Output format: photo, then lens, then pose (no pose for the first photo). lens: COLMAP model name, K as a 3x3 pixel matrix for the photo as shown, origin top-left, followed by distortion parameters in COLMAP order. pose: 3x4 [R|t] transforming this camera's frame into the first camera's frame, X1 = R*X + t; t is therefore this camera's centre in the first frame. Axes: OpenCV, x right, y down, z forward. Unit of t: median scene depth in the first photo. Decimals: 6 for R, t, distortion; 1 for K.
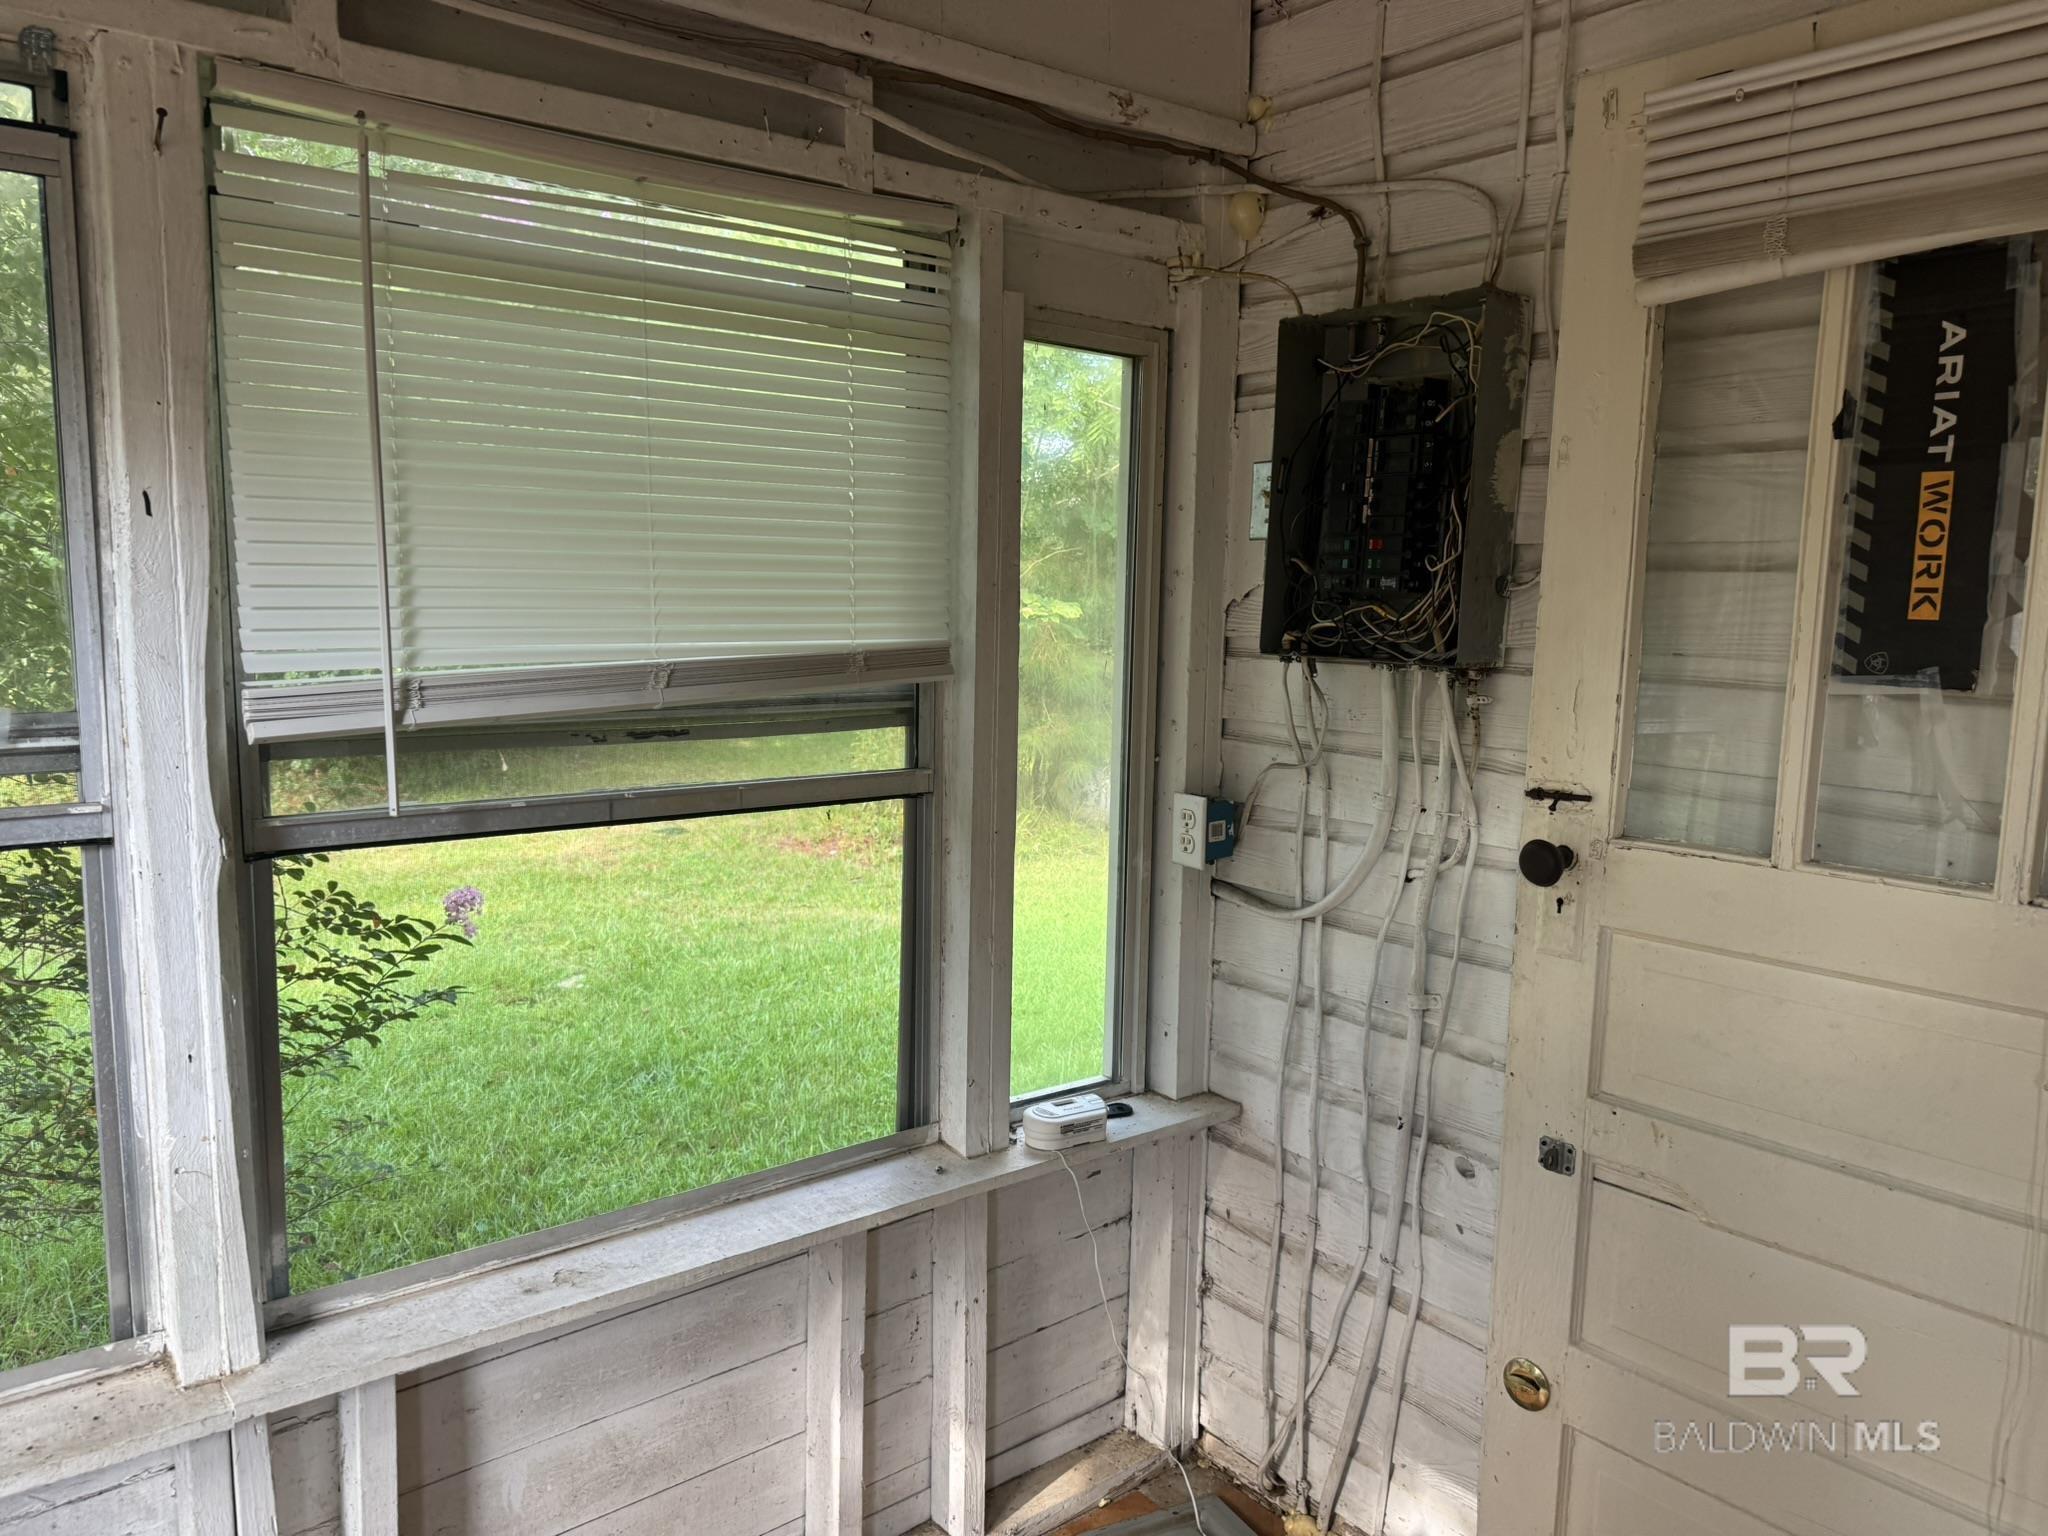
lens RADIAL K [[1427.9, 0, 1021.9], [0, 1427.9, 758.2], [0, 0, 1]] dist [0.059327, -0.071072]
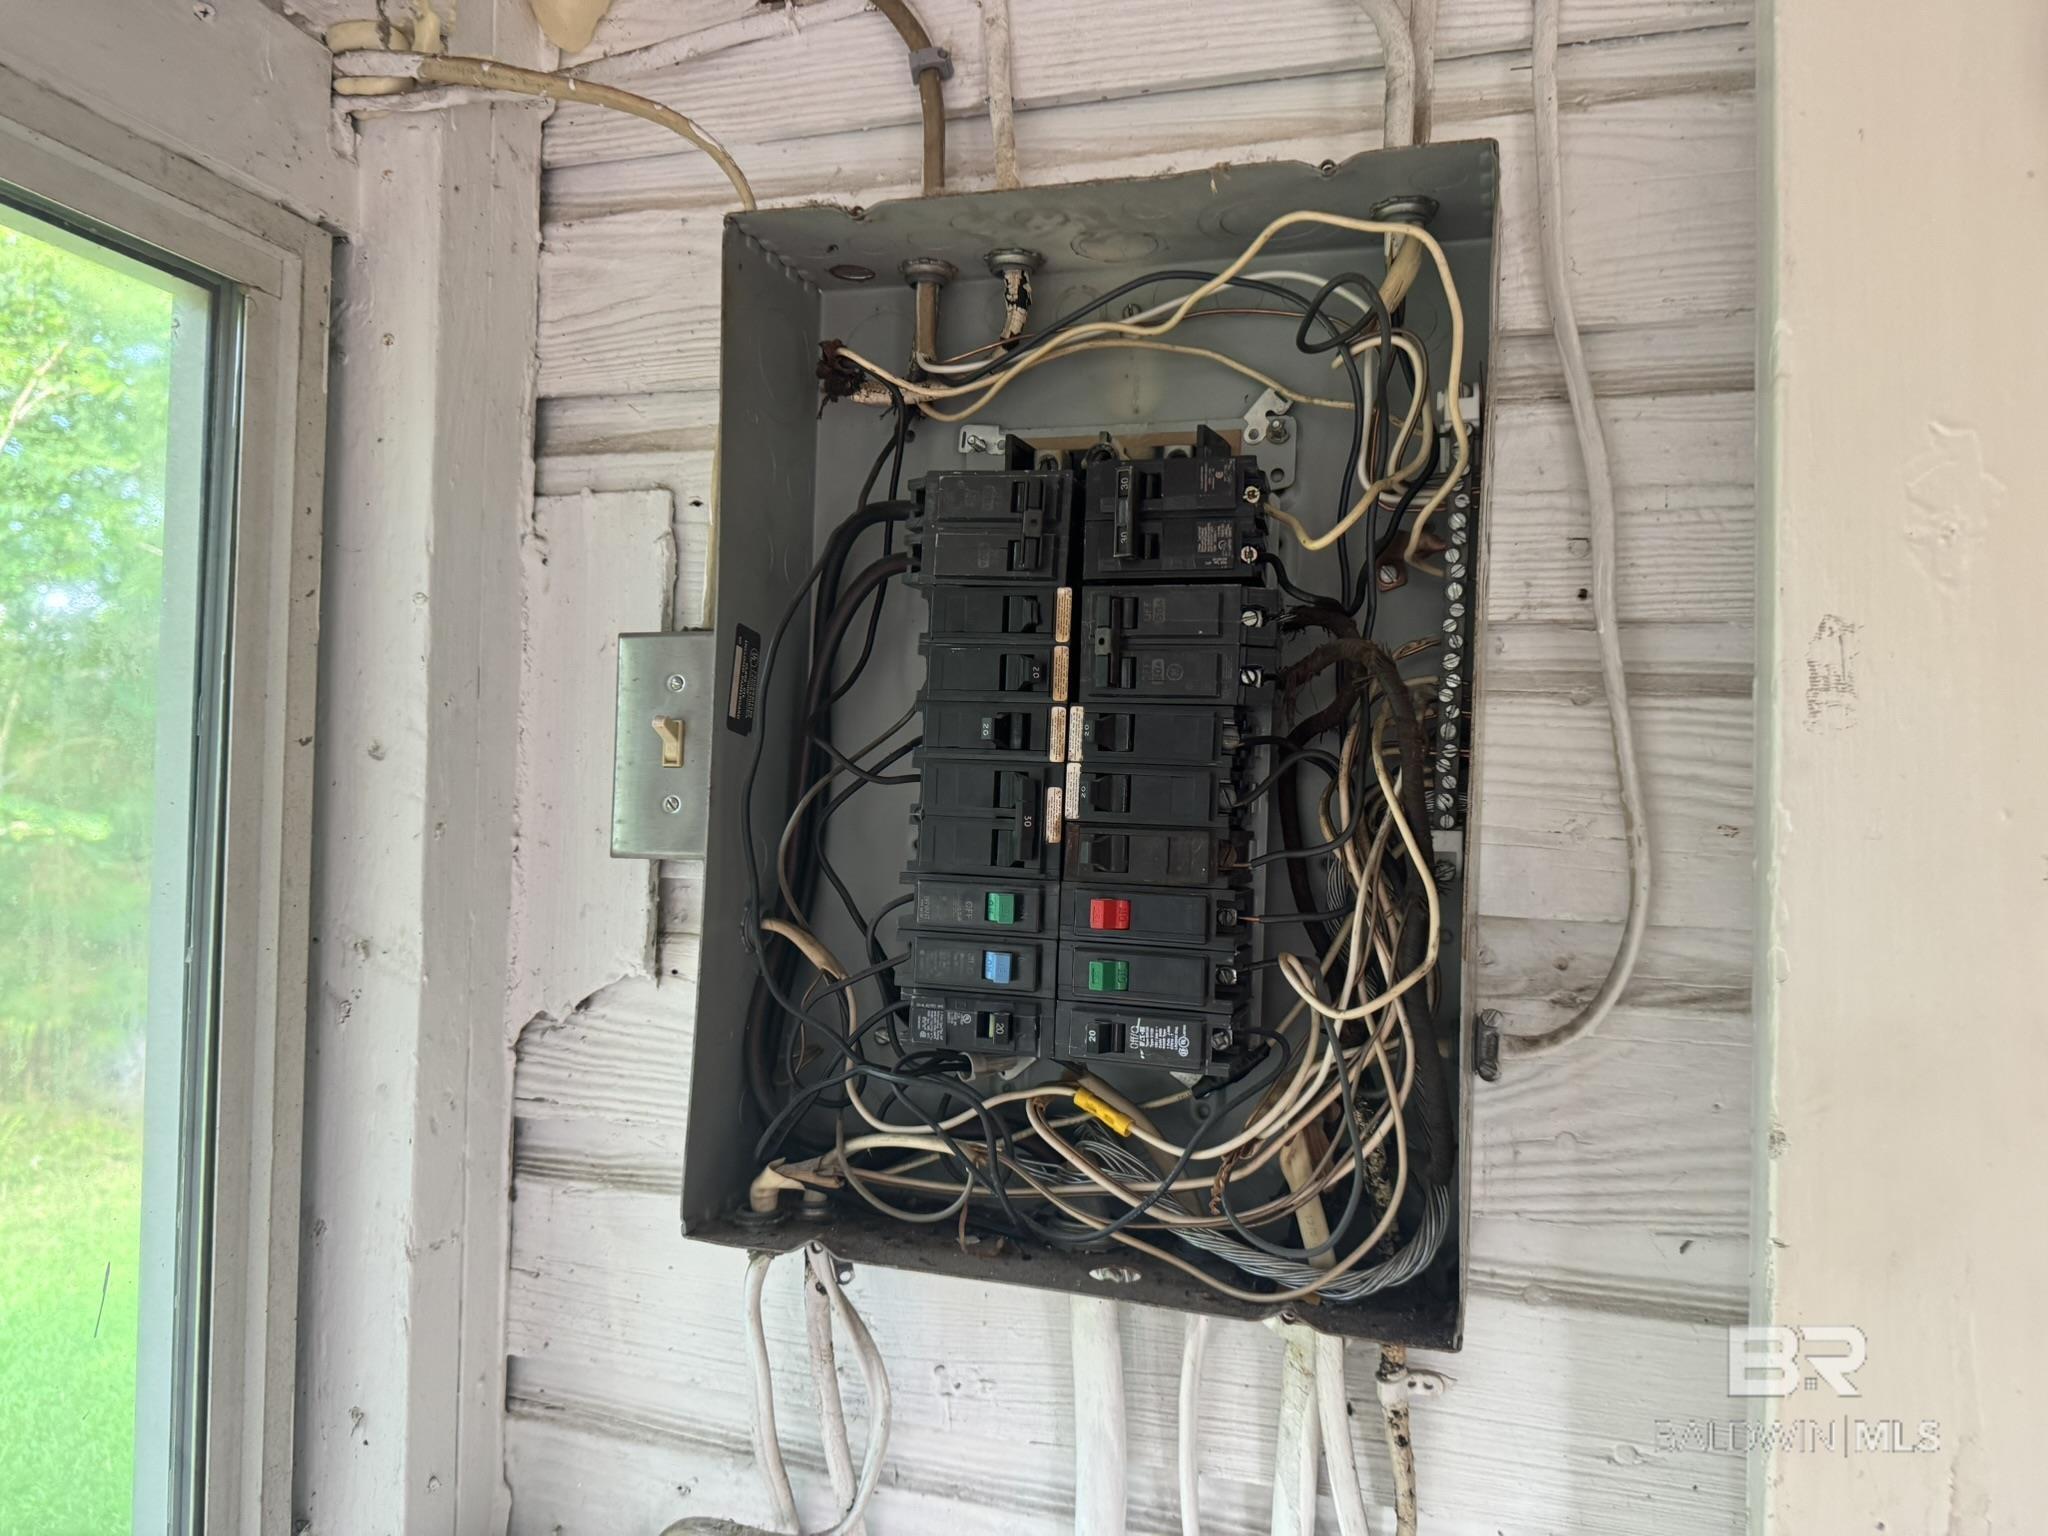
lens RADIAL K [[1427.9, 0, 1014.3], [0, 1427.9, 773.5], [0, 0, 1]] dist [0.059327, -0.071072]
pose [[0.828923, 0.013365, 0.559203, 0.046740], [0.053322, 0.993274, -0.102779, -0.128410], [-0.556815, 0.115013, 0.822635, 0.647682]]
